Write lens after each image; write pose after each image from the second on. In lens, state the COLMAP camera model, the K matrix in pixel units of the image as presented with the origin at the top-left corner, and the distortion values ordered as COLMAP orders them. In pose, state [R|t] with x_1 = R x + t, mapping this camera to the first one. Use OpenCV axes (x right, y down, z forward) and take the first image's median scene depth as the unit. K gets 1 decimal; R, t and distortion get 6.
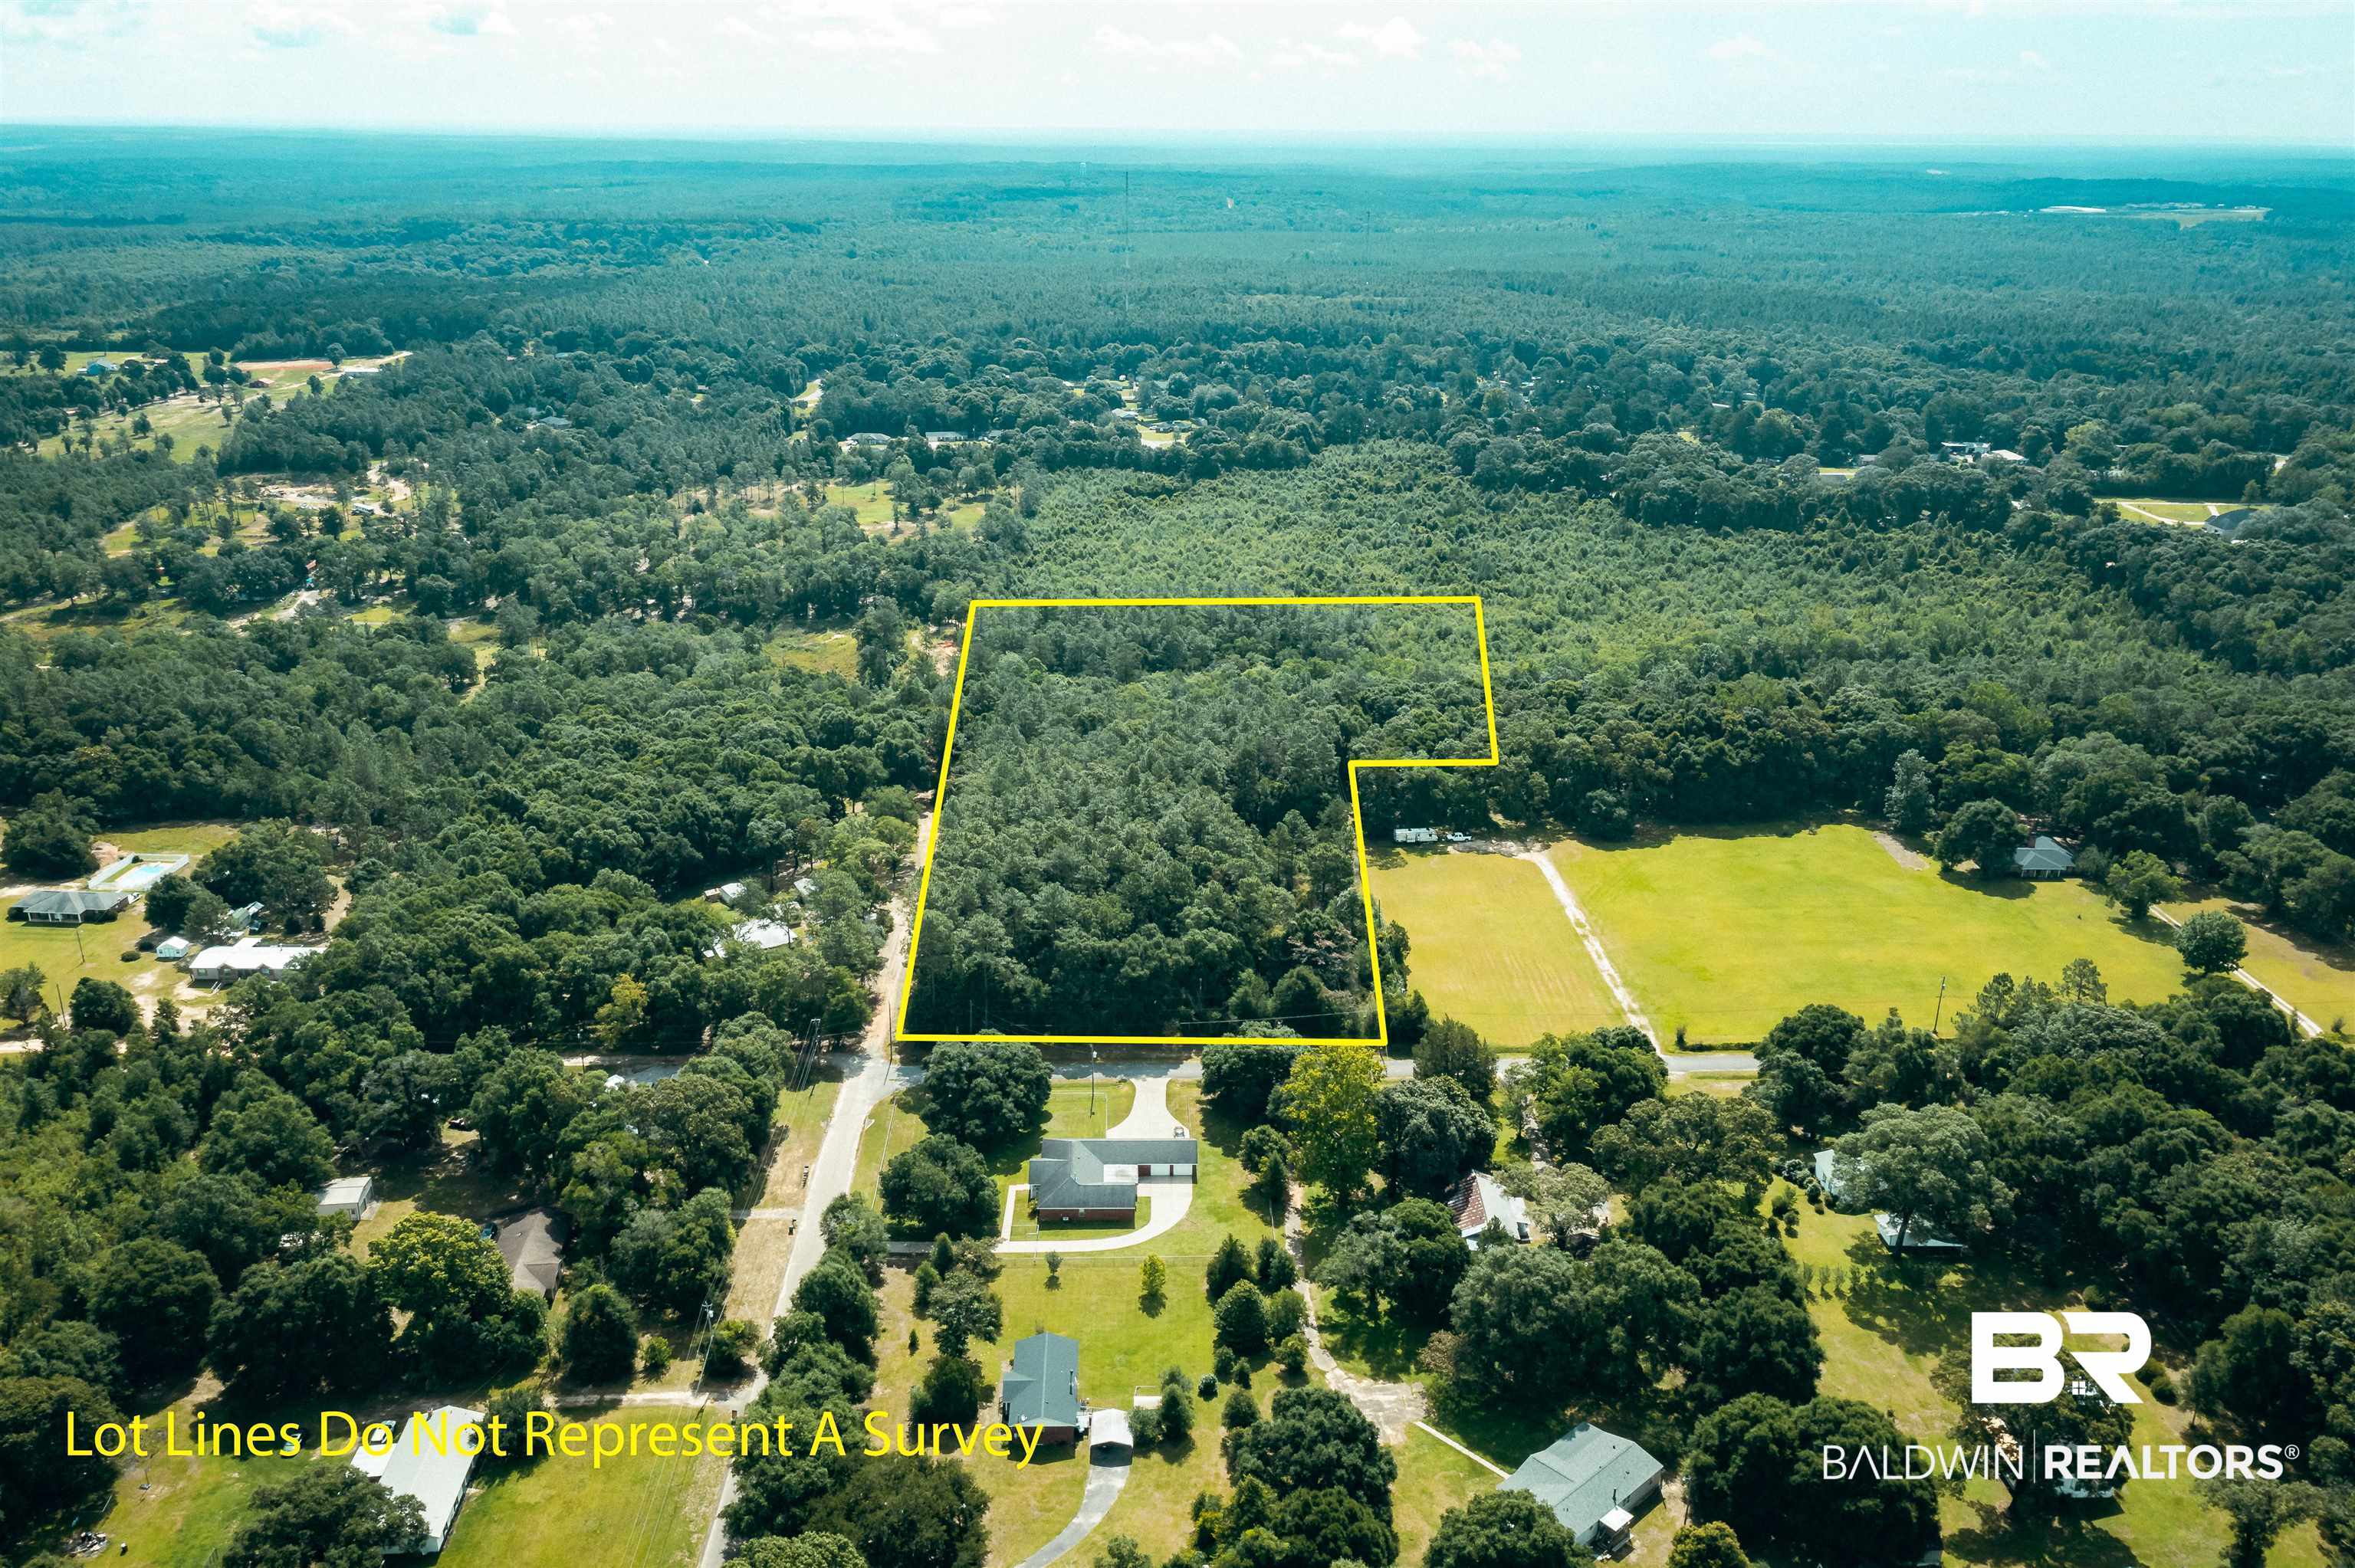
lens RADIAL K [[1887.7, 0, 1177.5], [0, 1887.7, 784.0], [0, 0, 1]] dist [-0.007971, -0.002033]
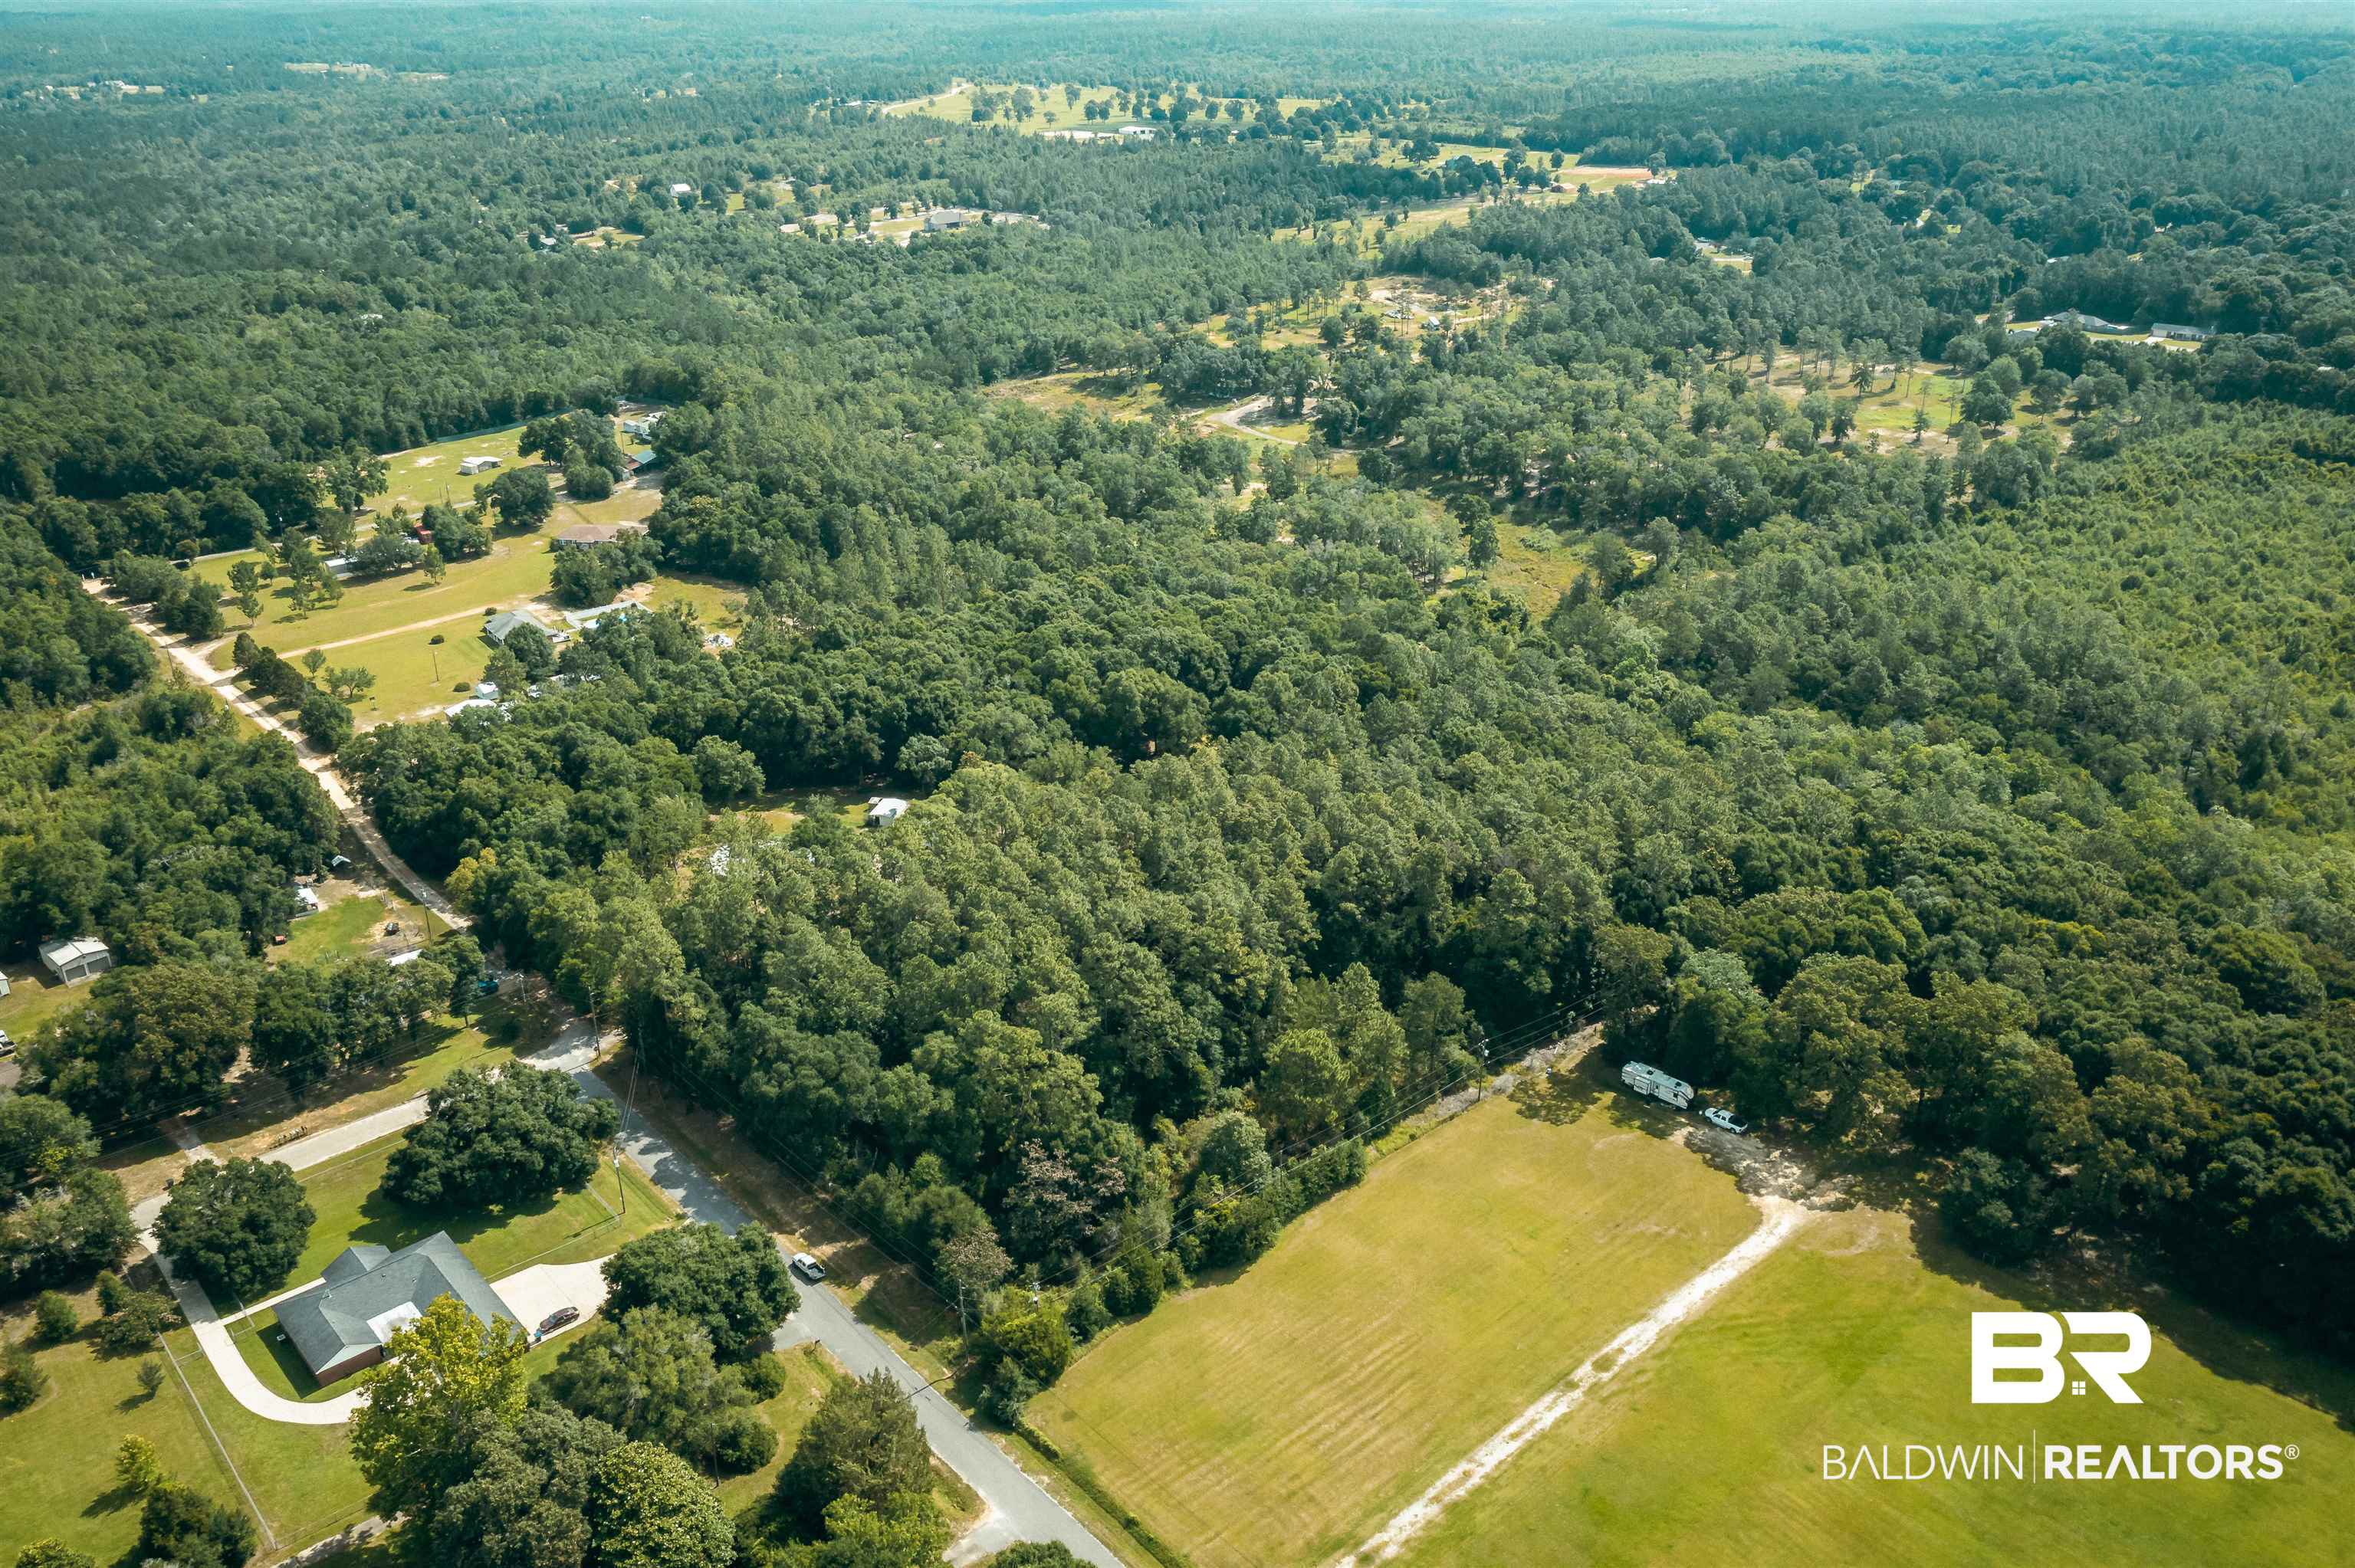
lens RADIAL K [[1870.0, 0, 1177.5], [0, 1870.0, 784.0], [0, 0, 1]] dist [0.001458, -0.023902]
pose [[0.638850, 0.303372, -0.706990, 0.292336], [-0.238129, 0.951814, 0.193249, -0.098172], [0.731550, 0.044898, 0.680308, 0.345752]]
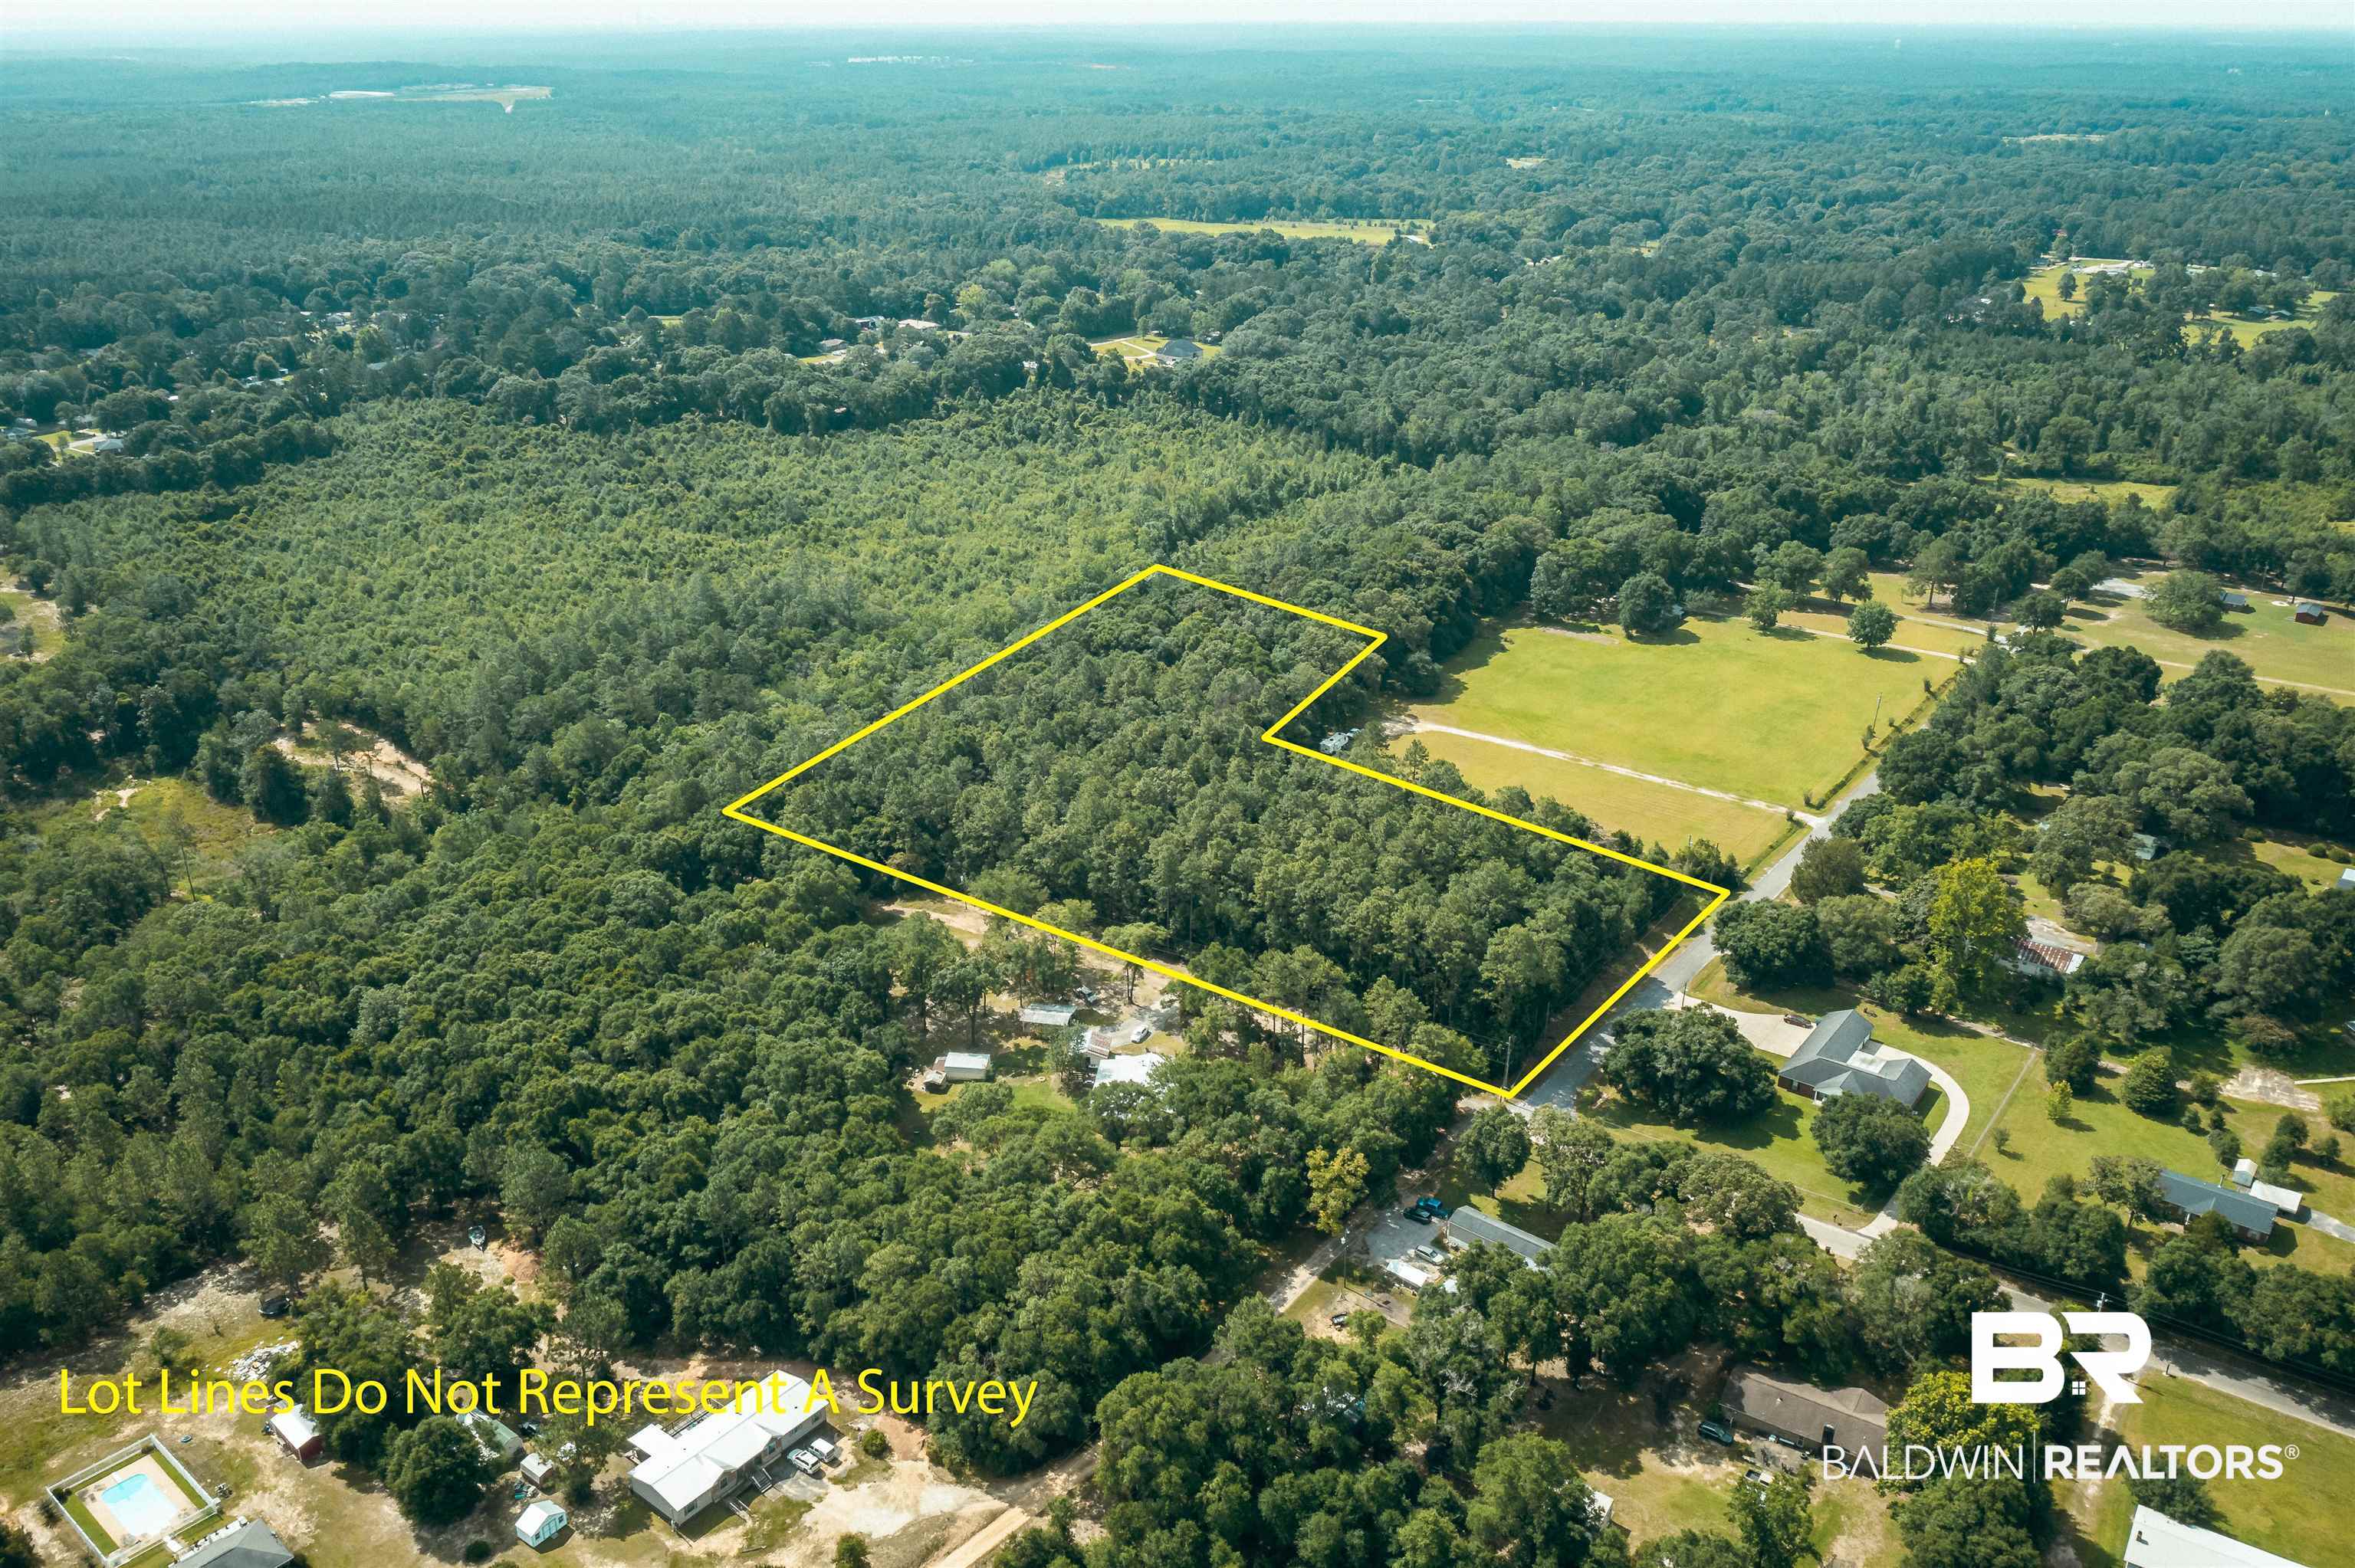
lens RADIAL K [[1870.0, 0, 1177.5], [0, 1870.0, 784.0], [0, 0, 1]] dist [0.001458, -0.023902]
pose [[0.613076, -0.309304, 0.726959, -0.467174], [0.264936, 0.947382, 0.179657, -0.109103], [-0.744276, 0.082454, 0.662763, 0.282622]]
